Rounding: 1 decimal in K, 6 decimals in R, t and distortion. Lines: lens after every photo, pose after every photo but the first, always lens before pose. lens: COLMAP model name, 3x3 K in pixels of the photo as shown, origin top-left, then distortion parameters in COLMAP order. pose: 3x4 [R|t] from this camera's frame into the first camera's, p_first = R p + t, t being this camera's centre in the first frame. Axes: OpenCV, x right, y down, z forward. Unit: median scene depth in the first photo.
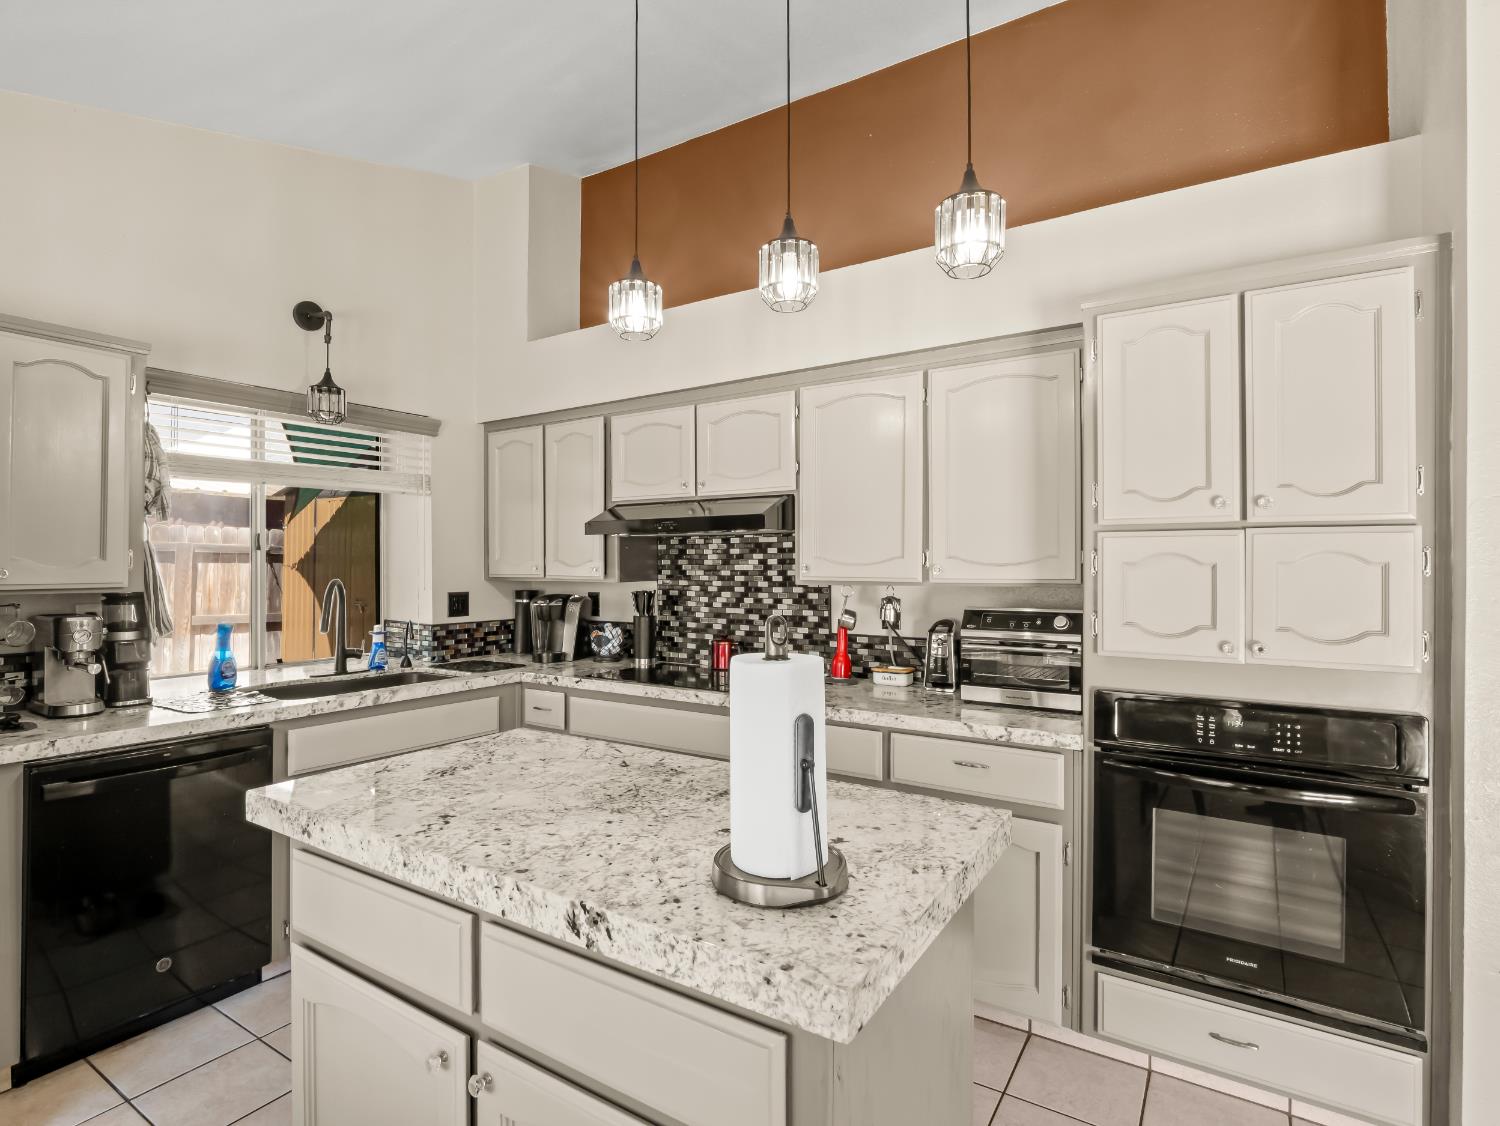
lens RADIAL K [[768.9, 0, 750.0], [0, 768.9, 563.0], [0, 0, 1]] dist [-0.002727, -0.001202]
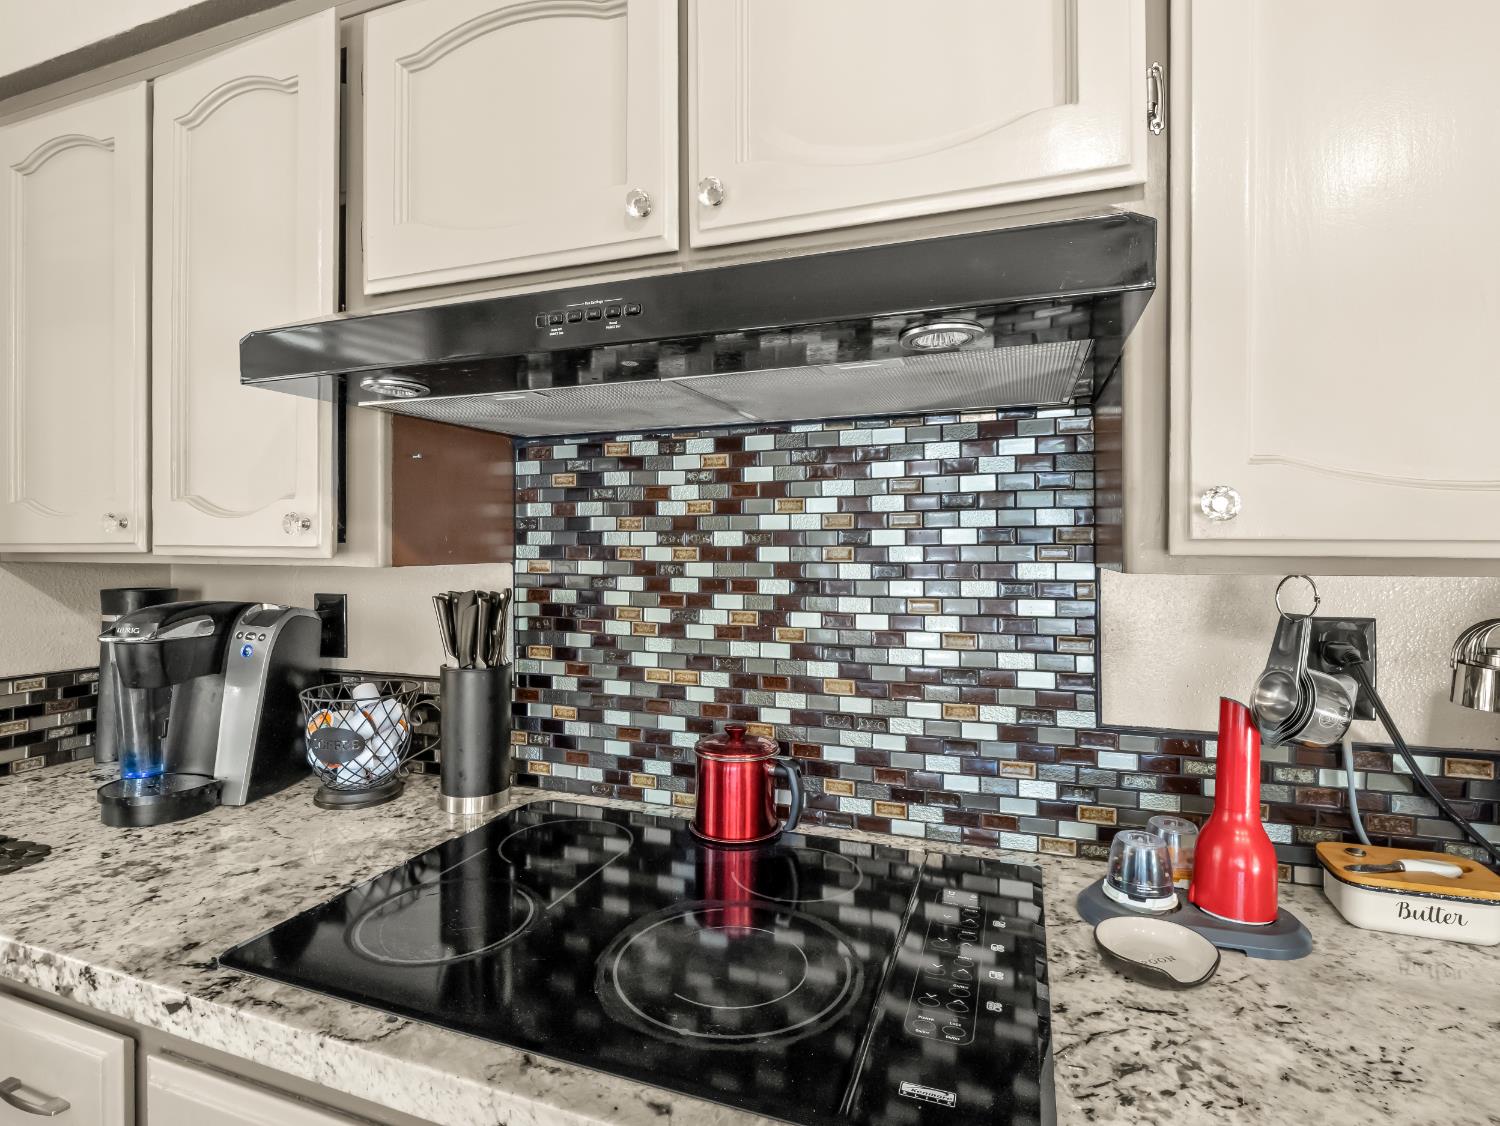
lens RADIAL K [[768.9, 0, 750.0], [0, 768.9, 563.0], [0, 0, 1]] dist [-0.002727, -0.001202]
pose [[0.975543, 0.003351, 0.219785, -0.095553], [-0.005966, 0.999919, 0.011236, 0.019535], [-0.219730, -0.012273, 0.975484, 0.654589]]
